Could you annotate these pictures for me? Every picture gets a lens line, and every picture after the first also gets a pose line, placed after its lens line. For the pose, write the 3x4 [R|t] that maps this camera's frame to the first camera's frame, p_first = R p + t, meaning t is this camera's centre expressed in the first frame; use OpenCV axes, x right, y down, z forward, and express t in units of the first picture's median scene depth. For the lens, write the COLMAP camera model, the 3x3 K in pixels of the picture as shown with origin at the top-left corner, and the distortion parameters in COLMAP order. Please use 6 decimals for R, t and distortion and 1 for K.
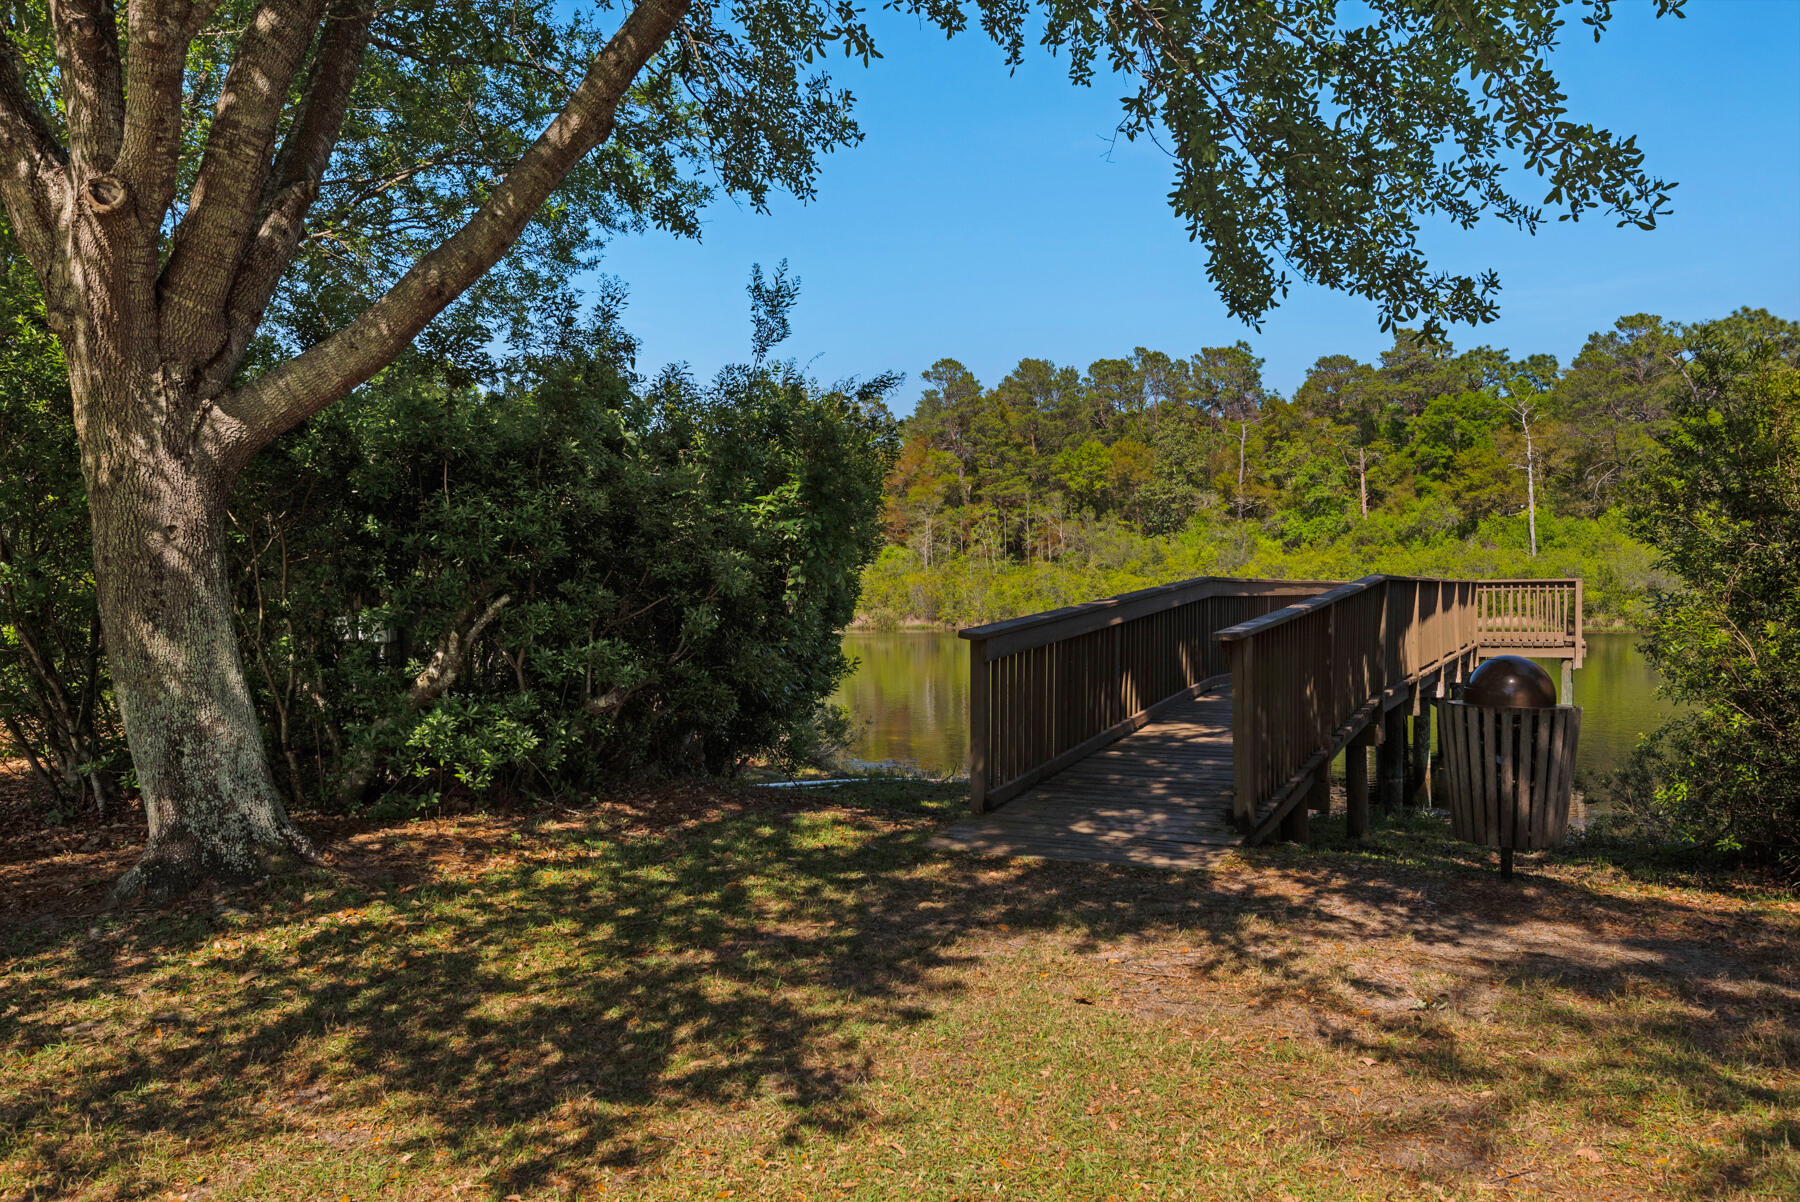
lens RADIAL K [[1298.7, 0, 896.2], [0, 1298.7, 614.9], [0, 0, 1]] dist [0.002772, -0.004904]
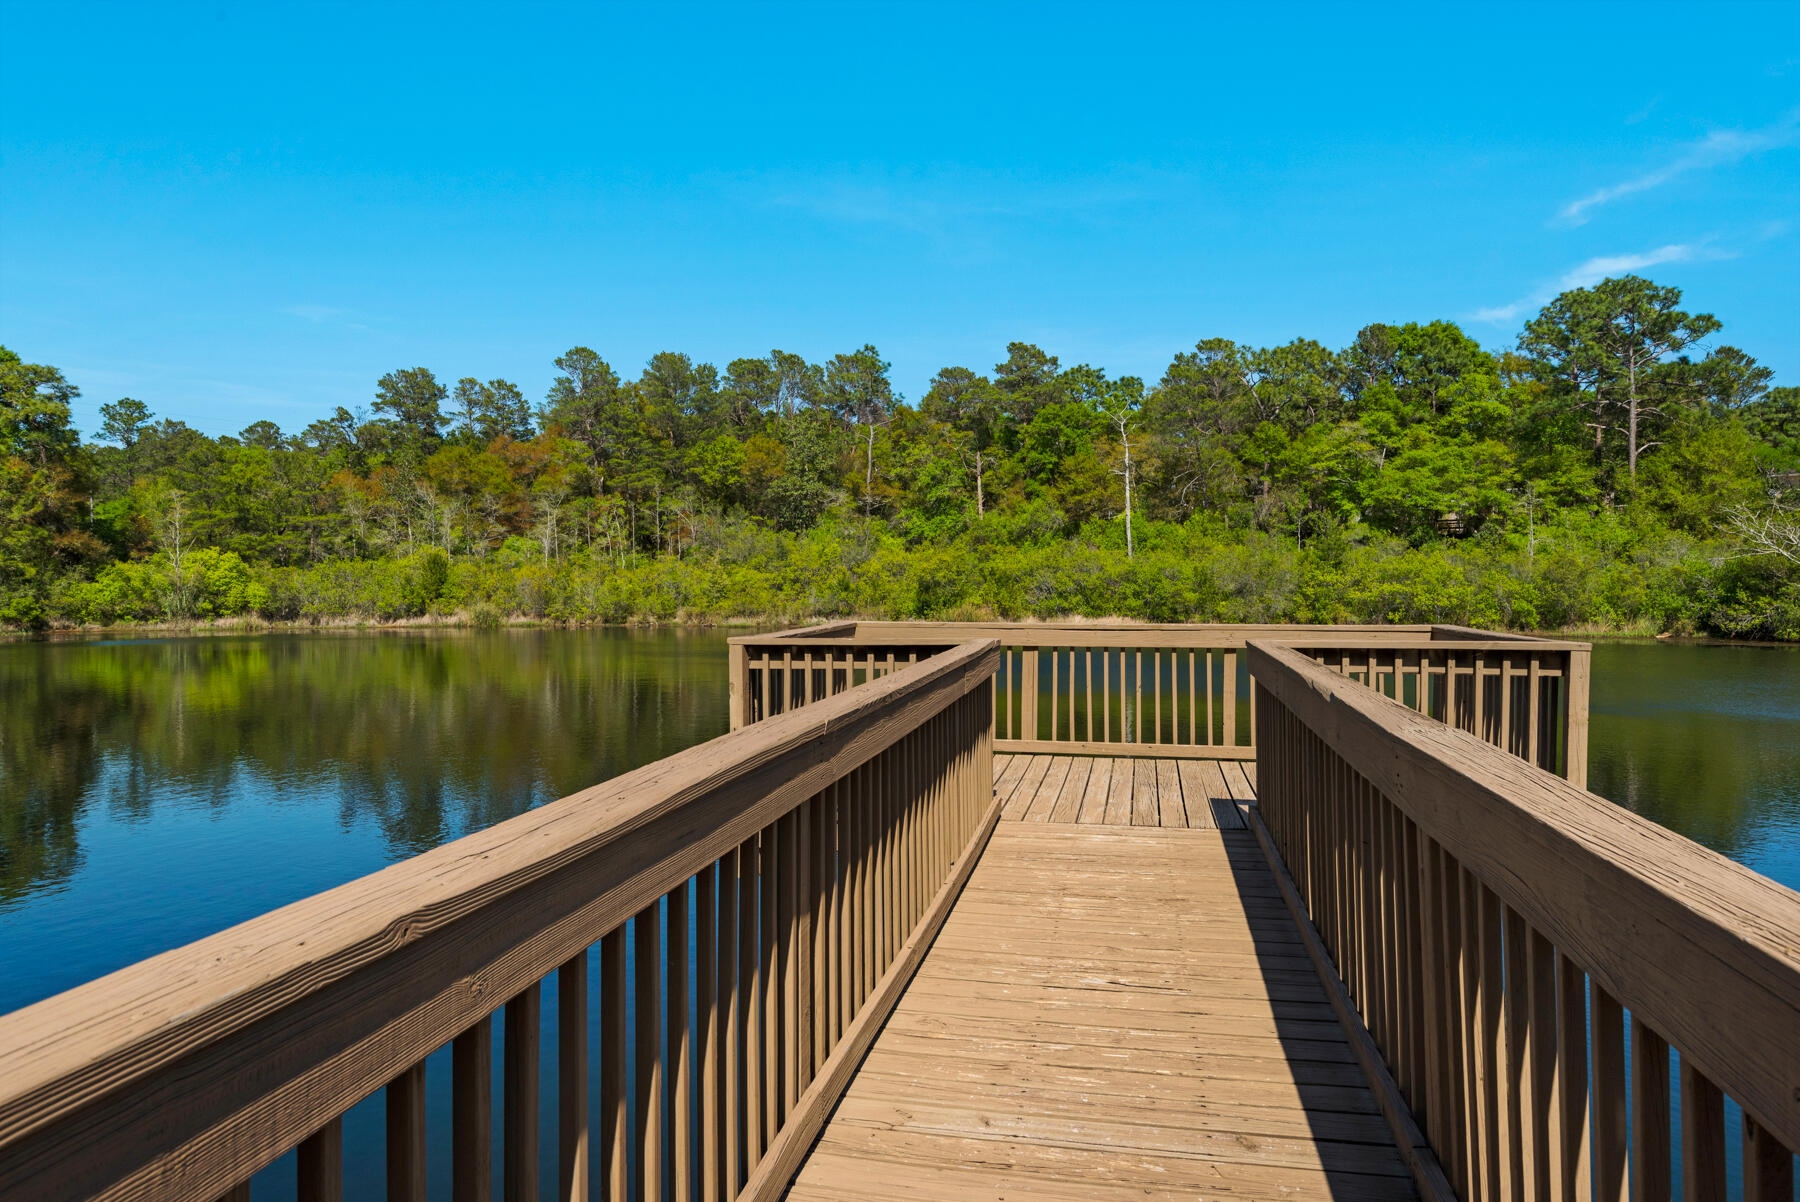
lens RADIAL K [[1154.8, 0, 904.2], [0, 1154.8, 593.9], [0, 0, 1]] dist [0.001149, 0.000163]
pose [[0.961275, 0.005249, 0.275542, 0.039711], [-0.003268, 0.999965, -0.007648, -0.005414], [-0.275572, 0.006451, 0.961259, 0.108006]]
